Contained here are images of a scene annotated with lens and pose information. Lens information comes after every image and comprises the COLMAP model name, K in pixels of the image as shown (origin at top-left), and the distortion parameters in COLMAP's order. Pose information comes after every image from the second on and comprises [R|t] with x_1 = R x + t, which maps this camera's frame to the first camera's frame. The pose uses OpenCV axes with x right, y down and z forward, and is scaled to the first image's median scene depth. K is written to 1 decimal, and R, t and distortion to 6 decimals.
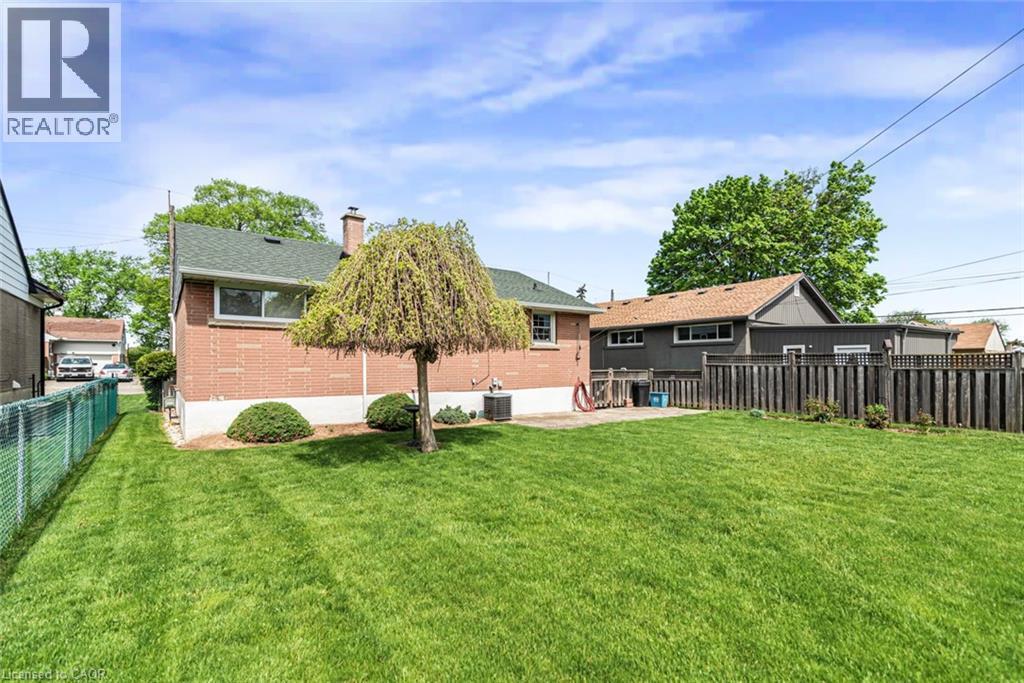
lens RADIAL K [[474.6, 0, 512.5], [0, 474.6, 348.5], [0, 0, 1]] dist [0.018553, -0.001049]
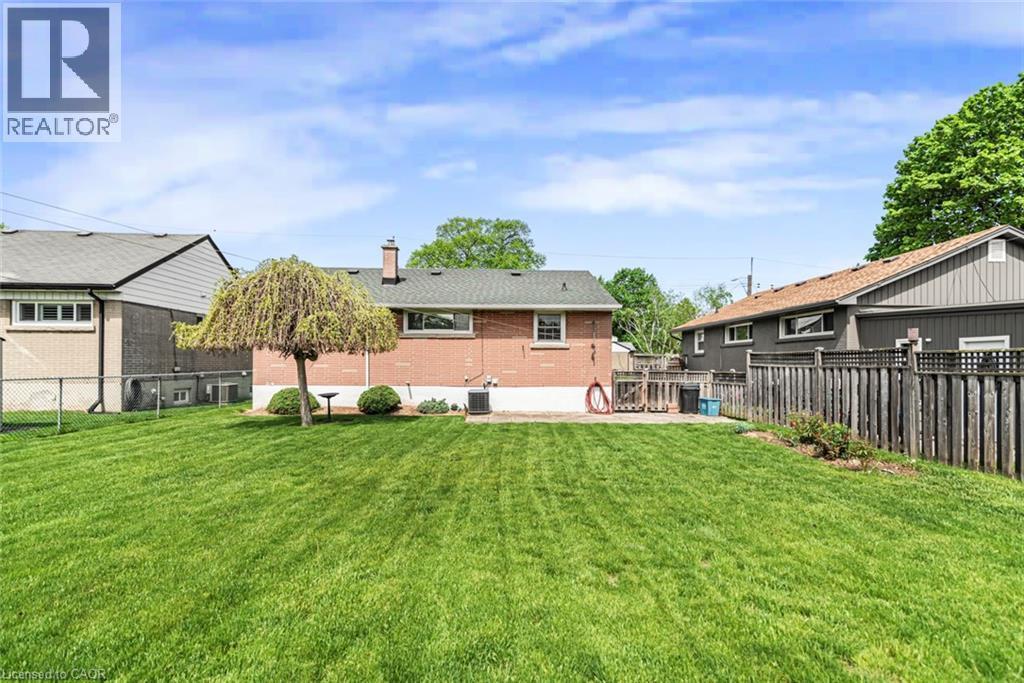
lens RADIAL K [[474.6, 0, 512.5], [0, 474.6, 348.5], [0, 0, 1]] dist [0.018553, -0.001049]
pose [[0.823480, -0.012064, -0.567218, 0.560327], [0.011941, 0.999921, -0.003931, 0.003830], [0.567220, -0.003536, 0.823559, 0.116418]]
